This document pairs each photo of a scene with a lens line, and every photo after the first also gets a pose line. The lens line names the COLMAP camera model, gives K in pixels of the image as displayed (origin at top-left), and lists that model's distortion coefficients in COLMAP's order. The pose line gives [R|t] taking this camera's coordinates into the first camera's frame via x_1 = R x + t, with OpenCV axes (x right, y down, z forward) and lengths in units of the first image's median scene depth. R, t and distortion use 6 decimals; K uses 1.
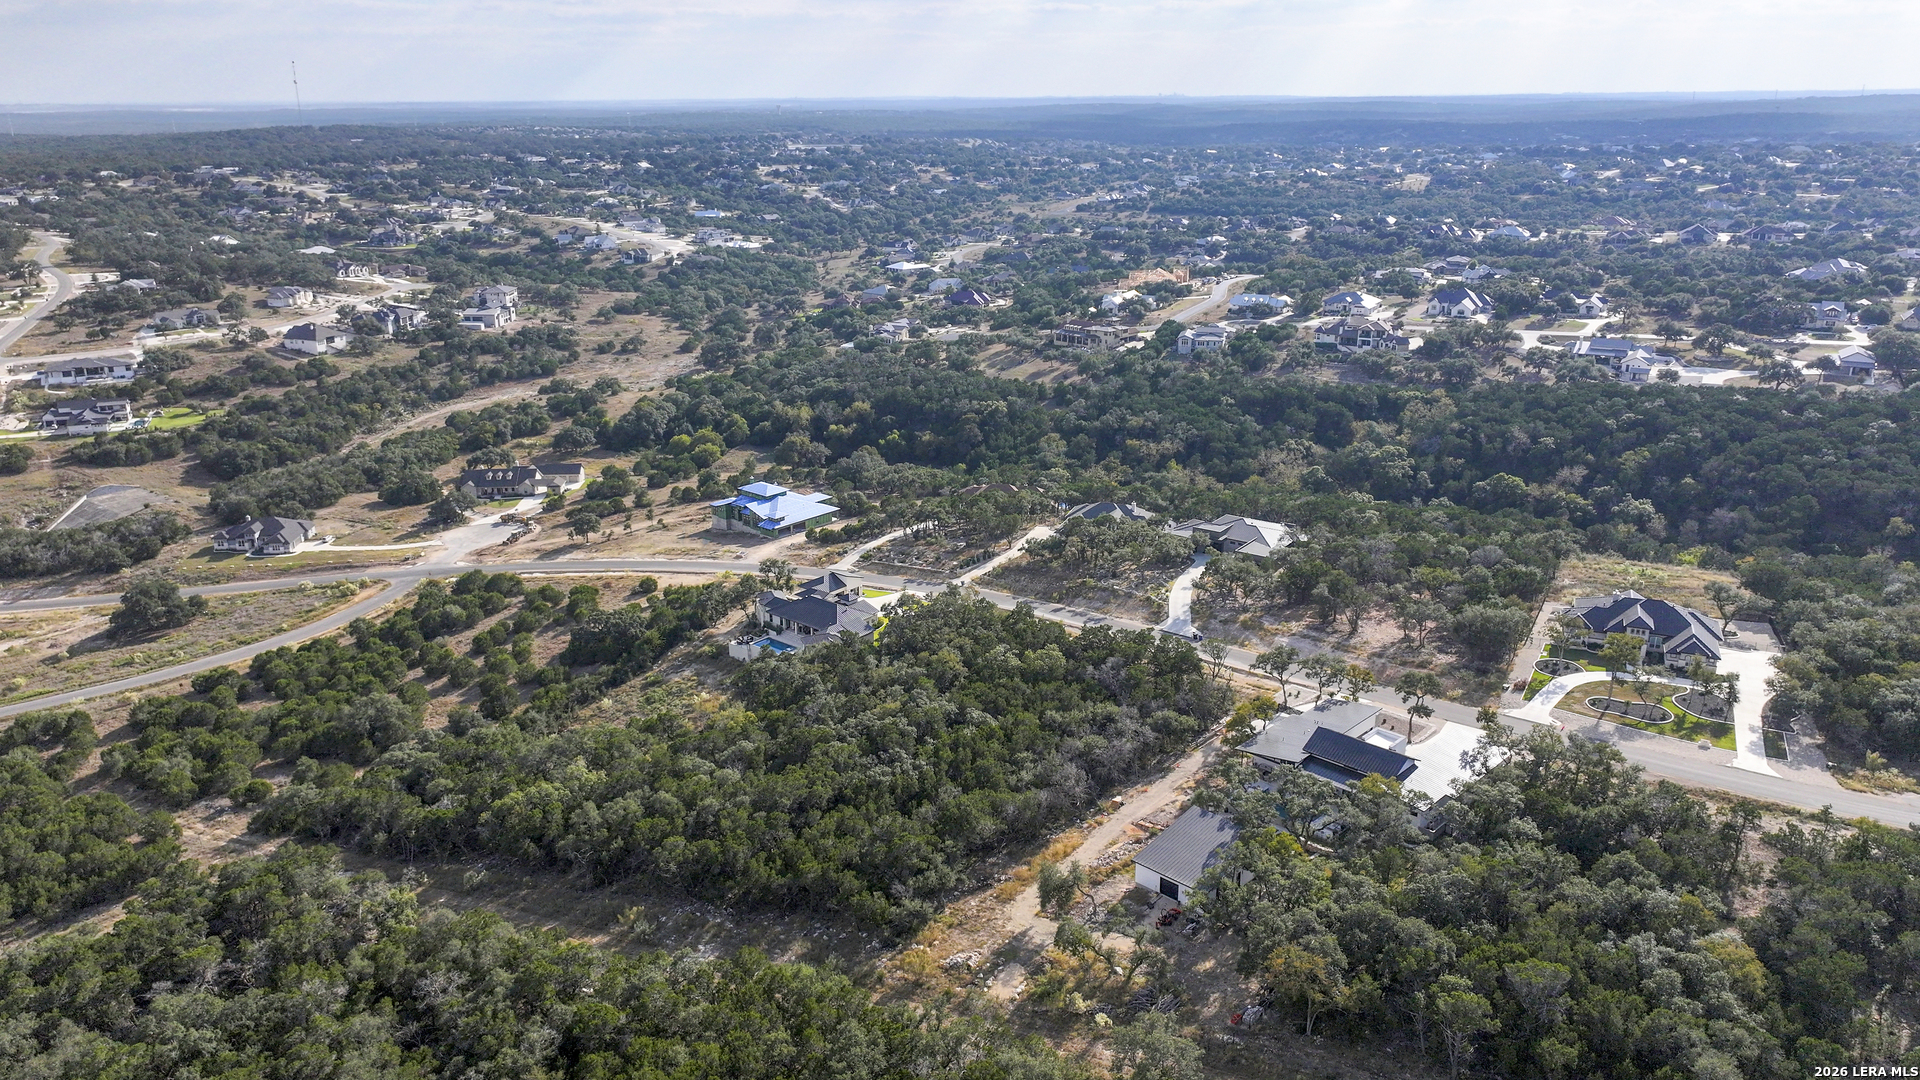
lens RADIAL K [[1363.0, 0, 958.8], [0, 1363.0, 537.2], [0, 0, 1]] dist [-0.000063, -0.003782]
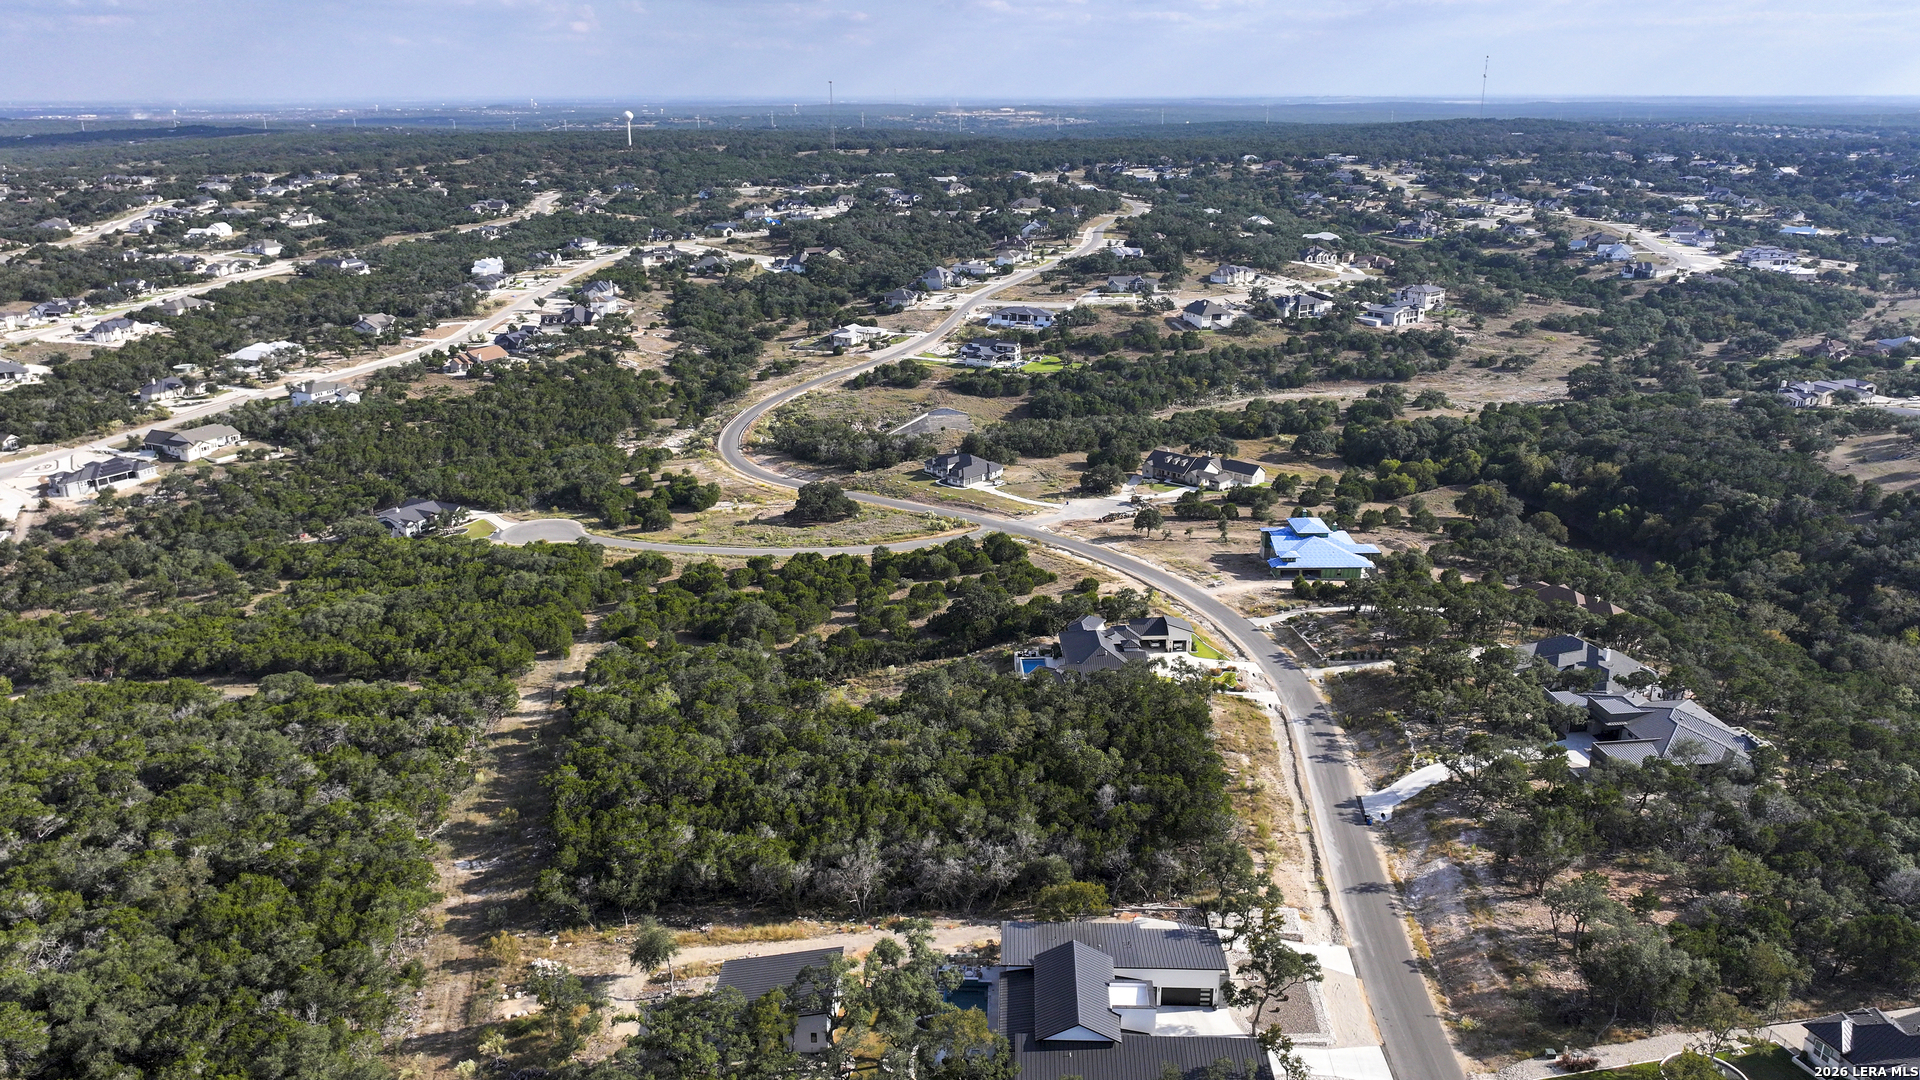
lens RADIAL K [[1363.0, 0, 968.1], [0, 1363.0, 531.4], [0, 0, 1]] dist [-0.000063, -0.003782]
pose [[0.670865, 0.229692, -0.705111, 0.339831], [-0.229189, 0.968493, 0.097432, -0.066365], [0.705275, 0.096240, 0.702371, 0.195334]]
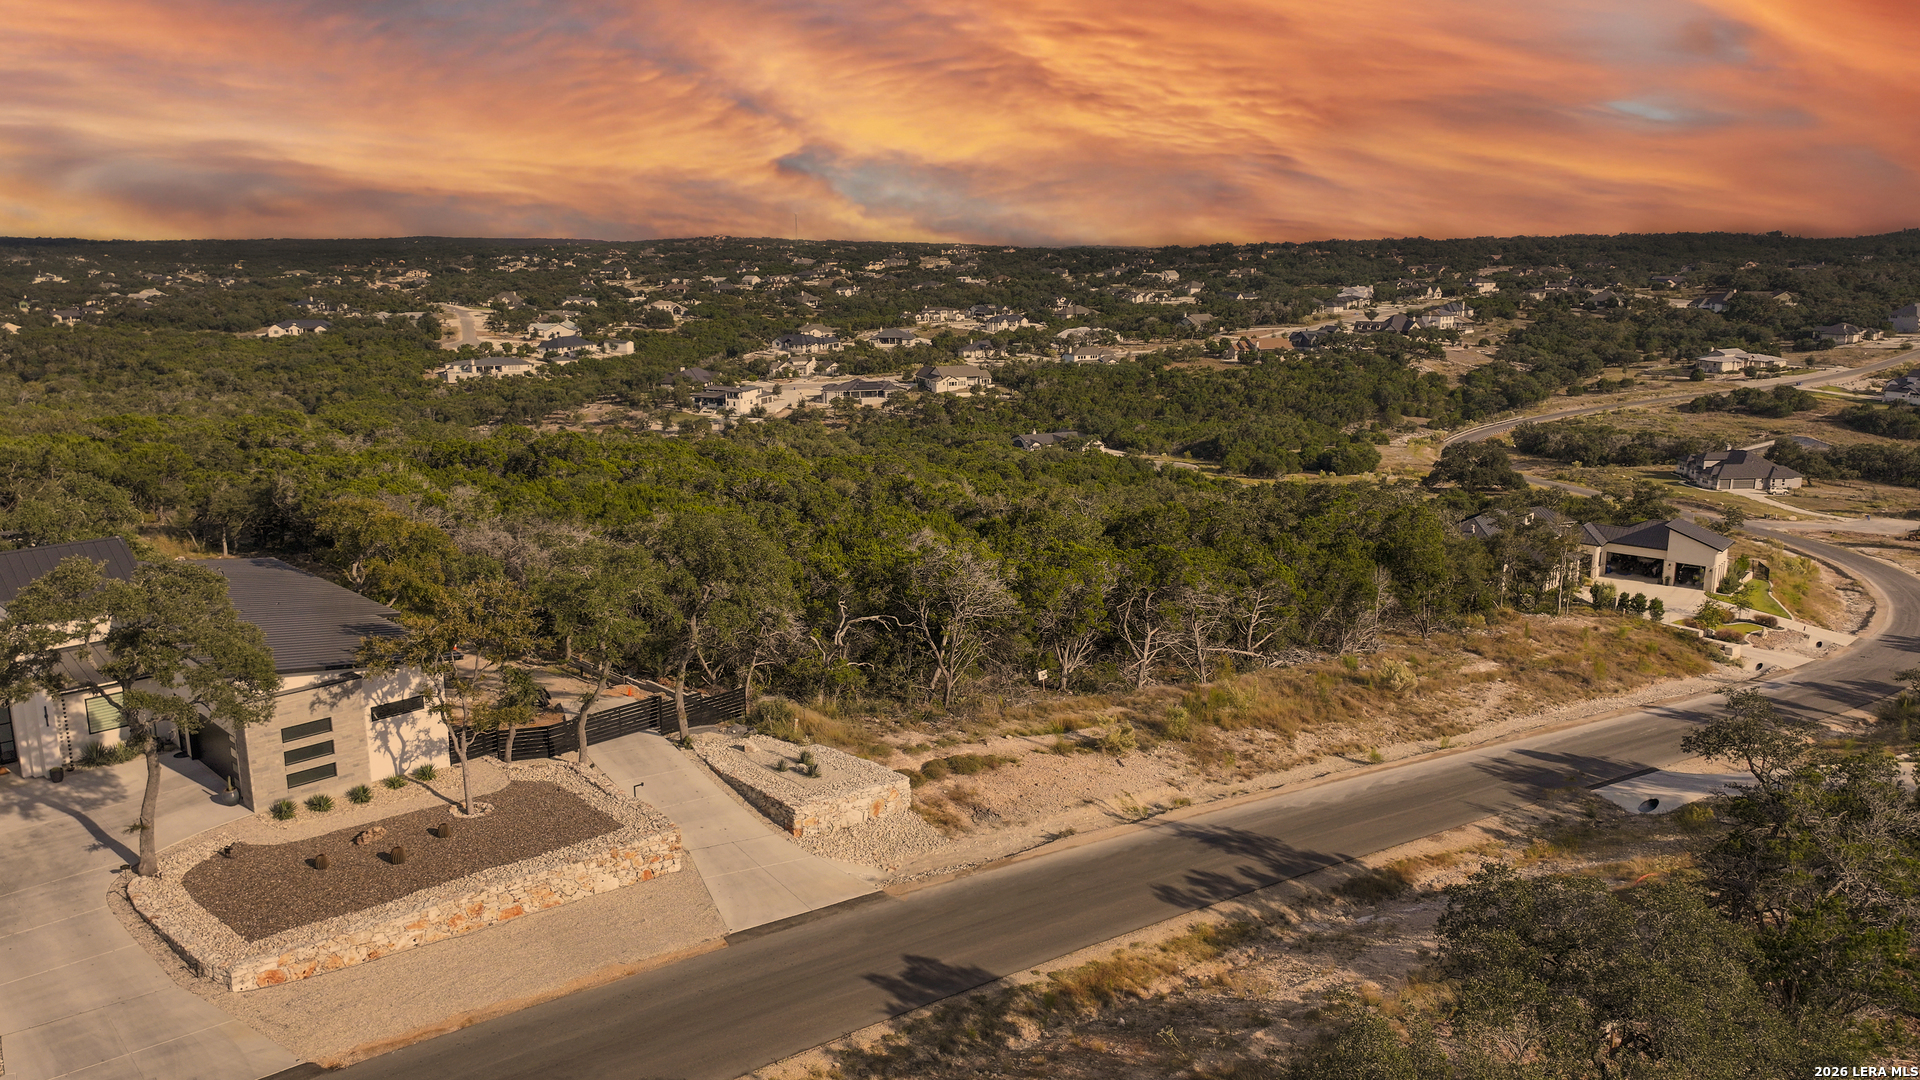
lens RADIAL K [[1363.0, 0, 969.0], [0, 1363.0, 534.4], [0, 0, 1]] dist [-0.000063, -0.003782]
pose [[-0.000660, 0.214592, -0.976703, 0.274084], [-0.309360, 0.928748, 0.204265, 0.007808], [0.950945, 0.302288, 0.065773, 0.558415]]
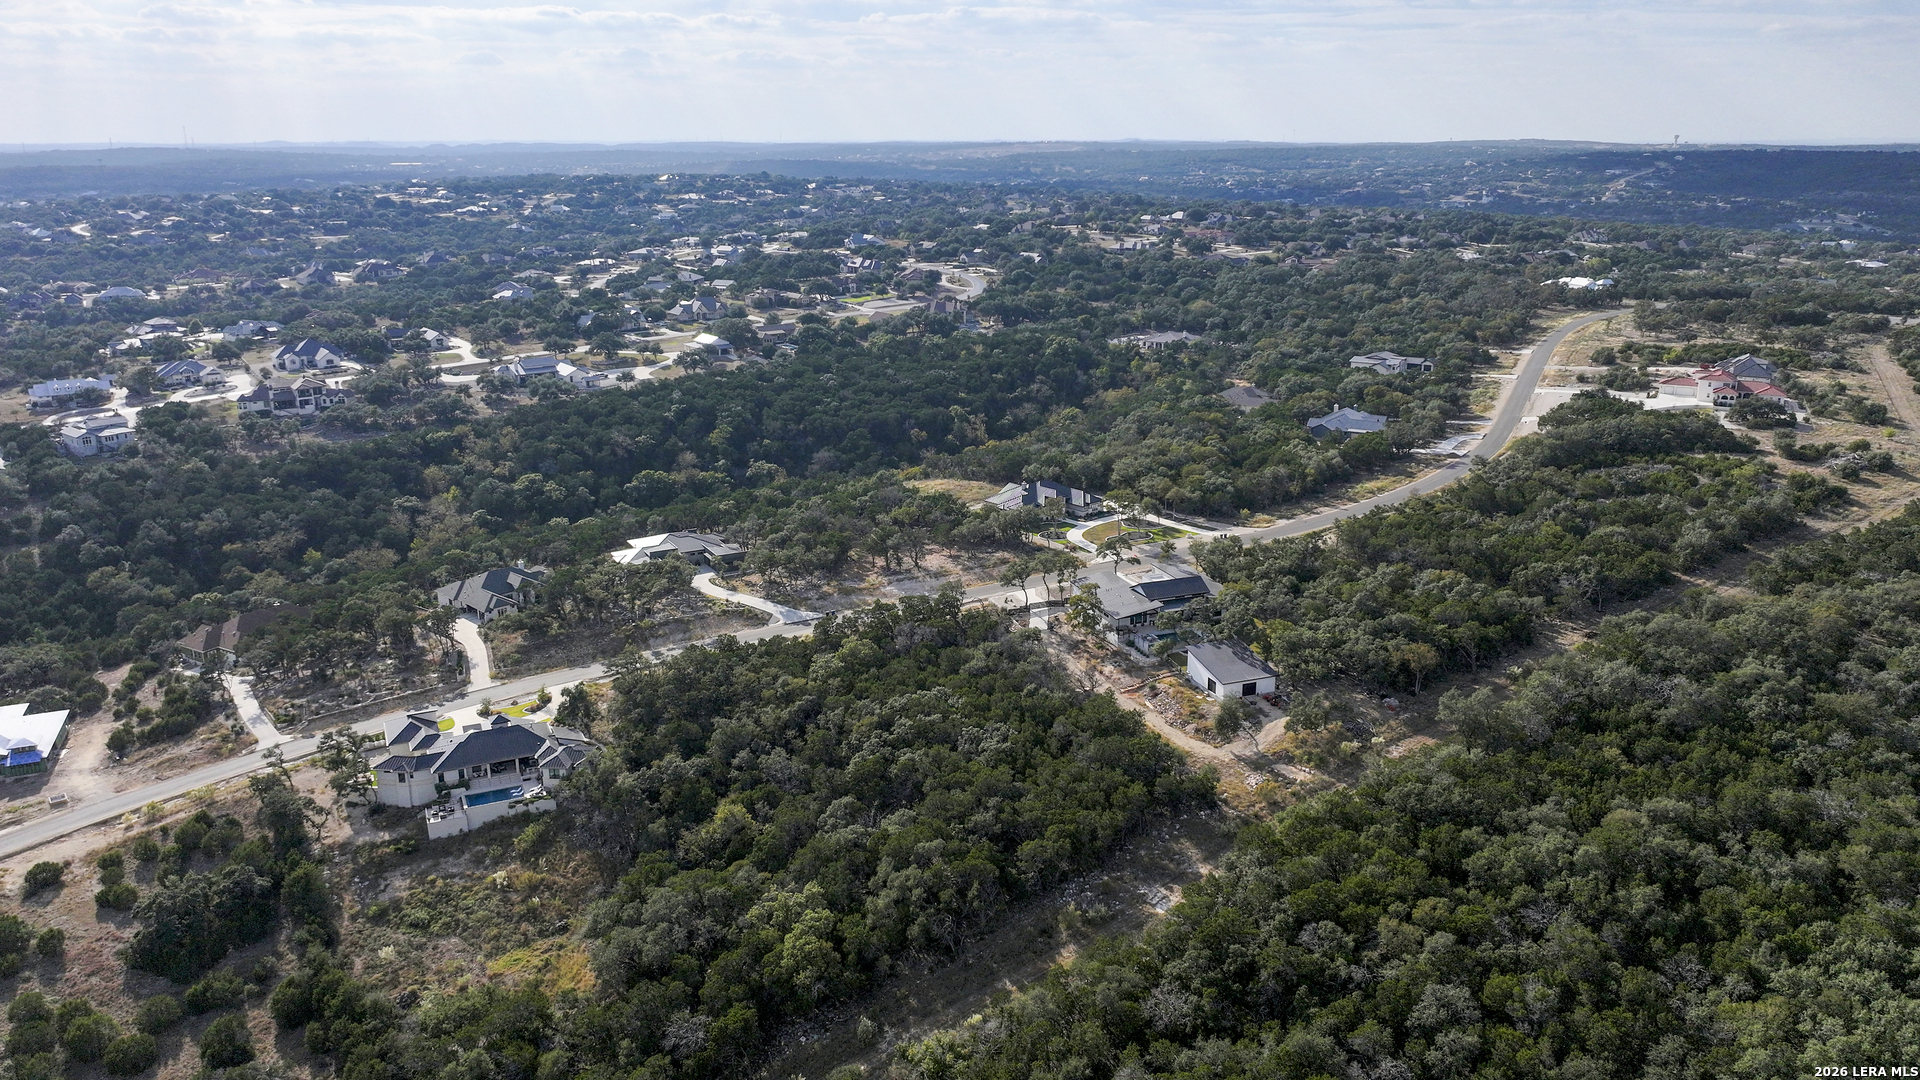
lens RADIAL K [[1363.0, 0, 997.2], [0, 1363.0, 562.3], [0, 0, 1]] dist [-0.000063, -0.003782]
pose [[0.403372, -0.263700, 0.876215, -0.481337], [0.281065, 0.946989, 0.155609, -0.066617], [-0.870801, 0.183505, 0.456106, 0.232478]]
